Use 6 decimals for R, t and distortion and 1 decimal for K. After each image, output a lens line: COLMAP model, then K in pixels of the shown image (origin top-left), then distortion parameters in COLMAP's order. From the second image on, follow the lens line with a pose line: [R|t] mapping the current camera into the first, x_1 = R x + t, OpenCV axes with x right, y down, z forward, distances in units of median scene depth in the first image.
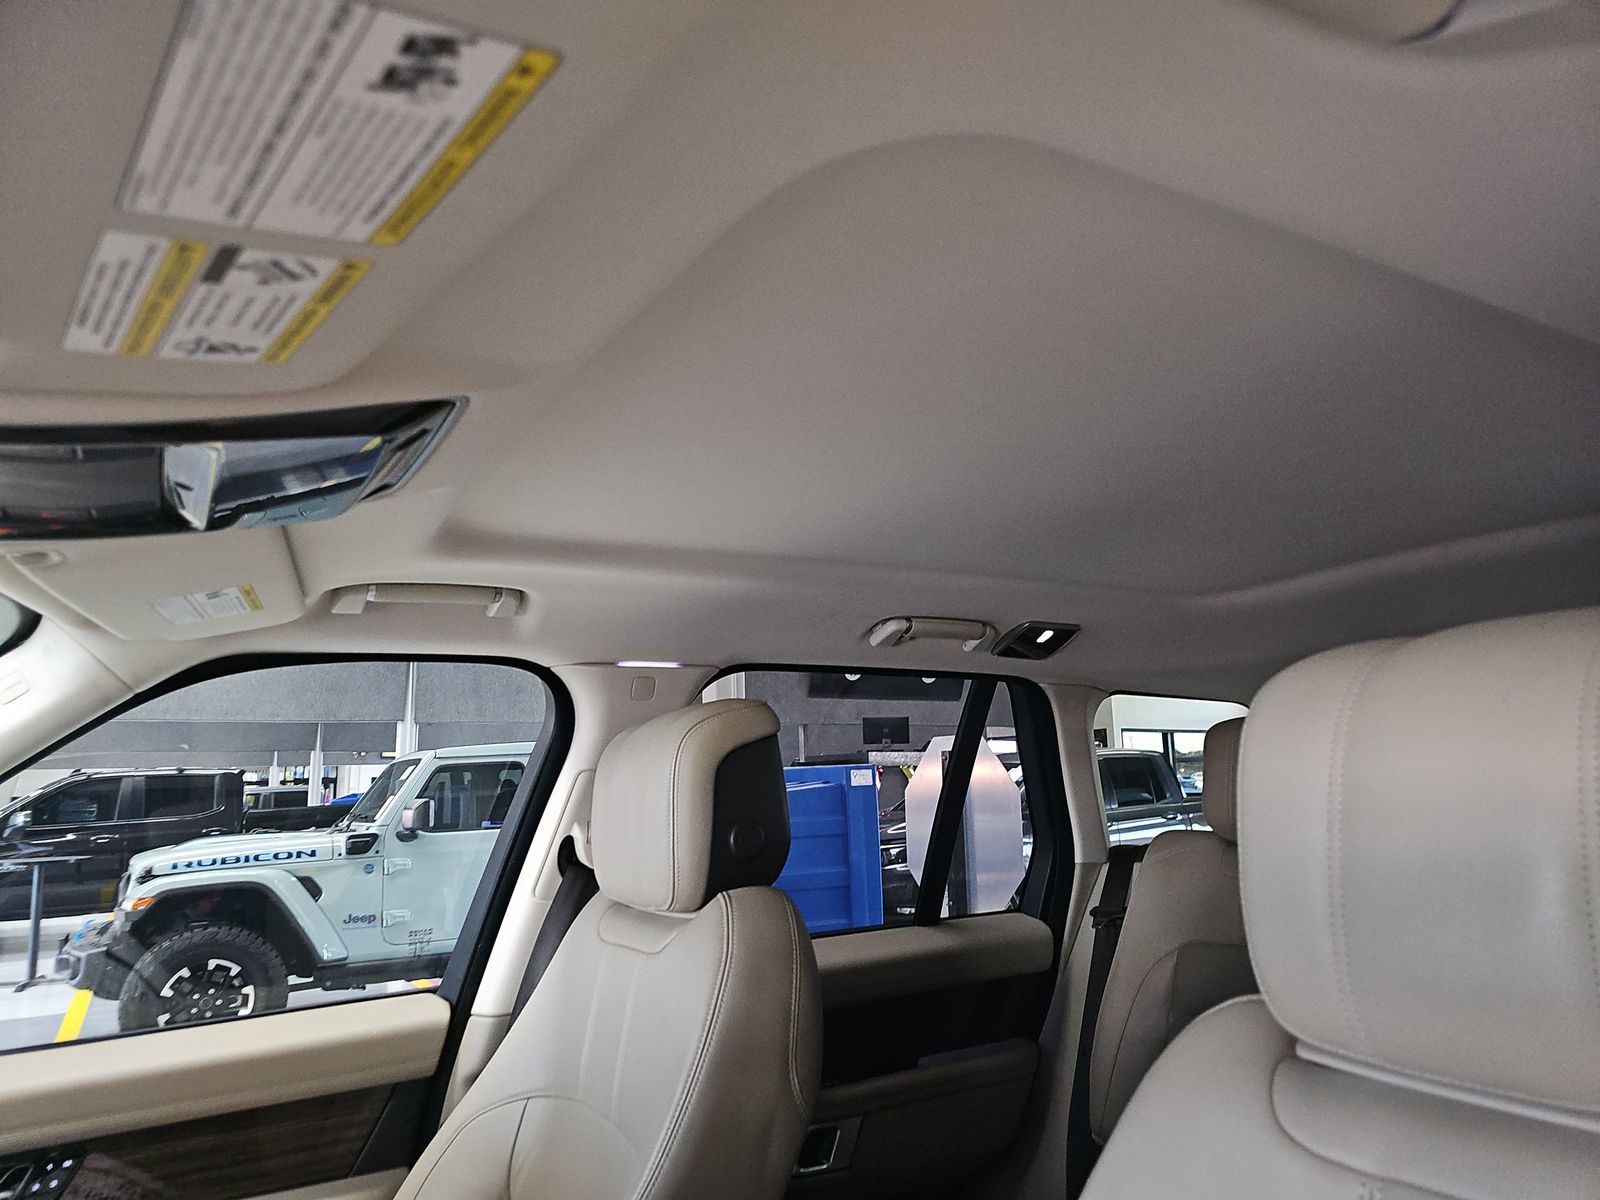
lens RADIAL K [[1069.1, 0, 780.6], [0, 1069.1, 604.9], [0, 0, 1]] dist [0.072091, -0.064648]
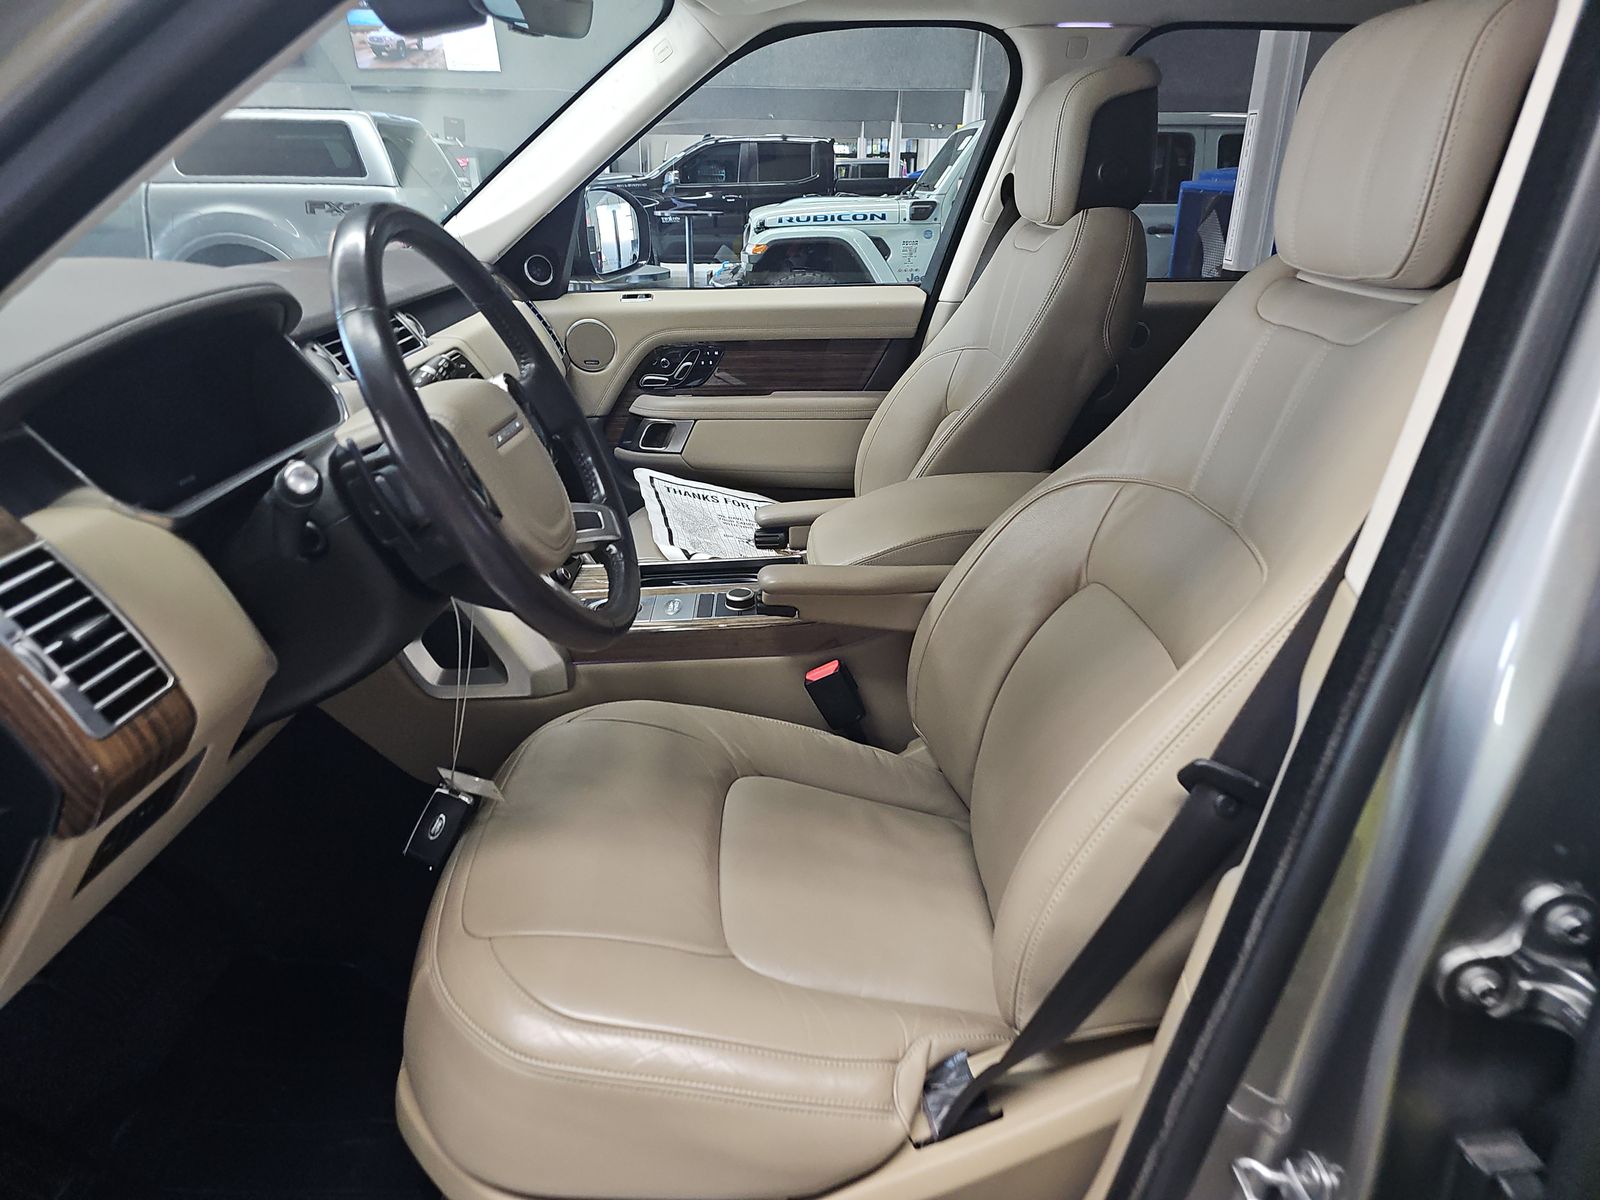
lens RADIAL K [[1069.1, 0, 780.6], [0, 1069.1, 604.9], [0, 0, 1]] dist [0.072091, -0.064648]
pose [[0.873868, 0.213234, -0.436905, 0.060409], [0.045543, 0.858822, 0.510245, -0.005880], [0.484025, -0.465785, 0.740786, -0.091492]]
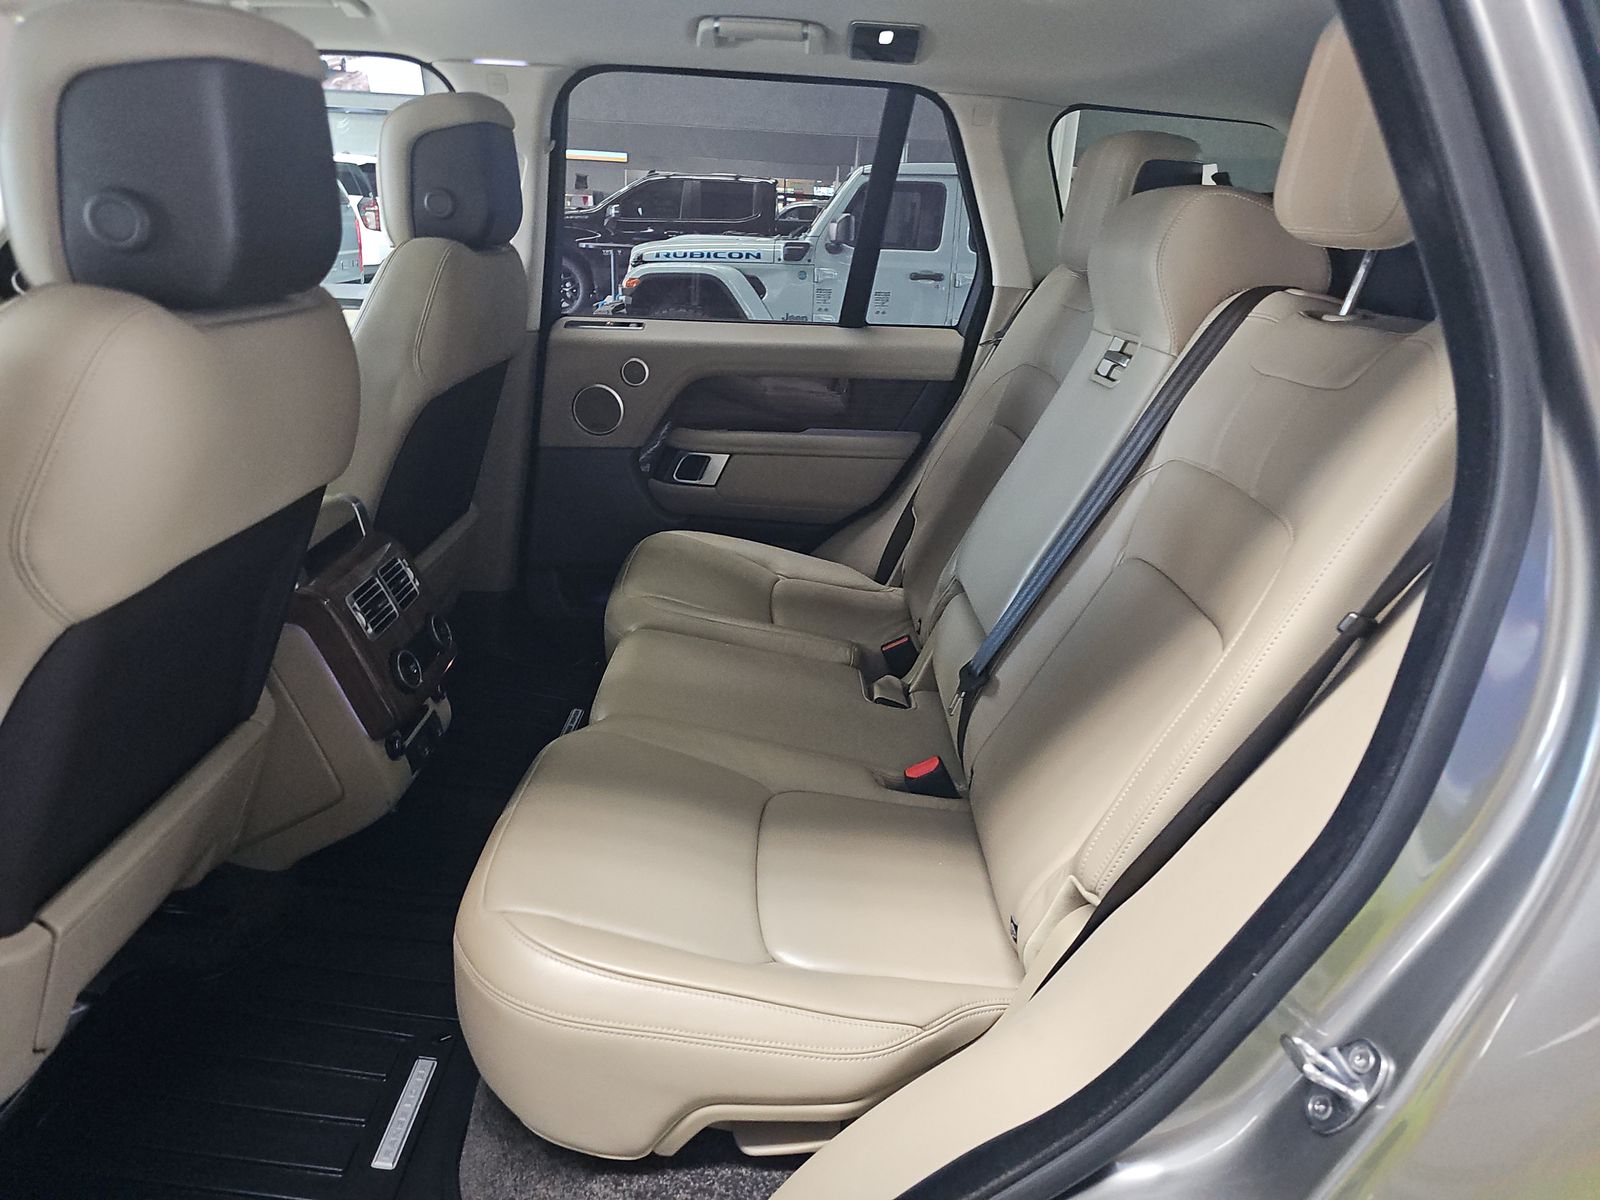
lens RADIAL K [[1084.1, 0, 805.9], [0, 1084.1, 623.0], [0, 0, 1]] dist [0.001301, -0.003880]
pose [[0.866558, 0.238184, -0.438572, 0.205791], [0.010580, 0.869803, 0.493286, 0.001419], [0.498964, -0.432101, 0.751214, -0.005754]]
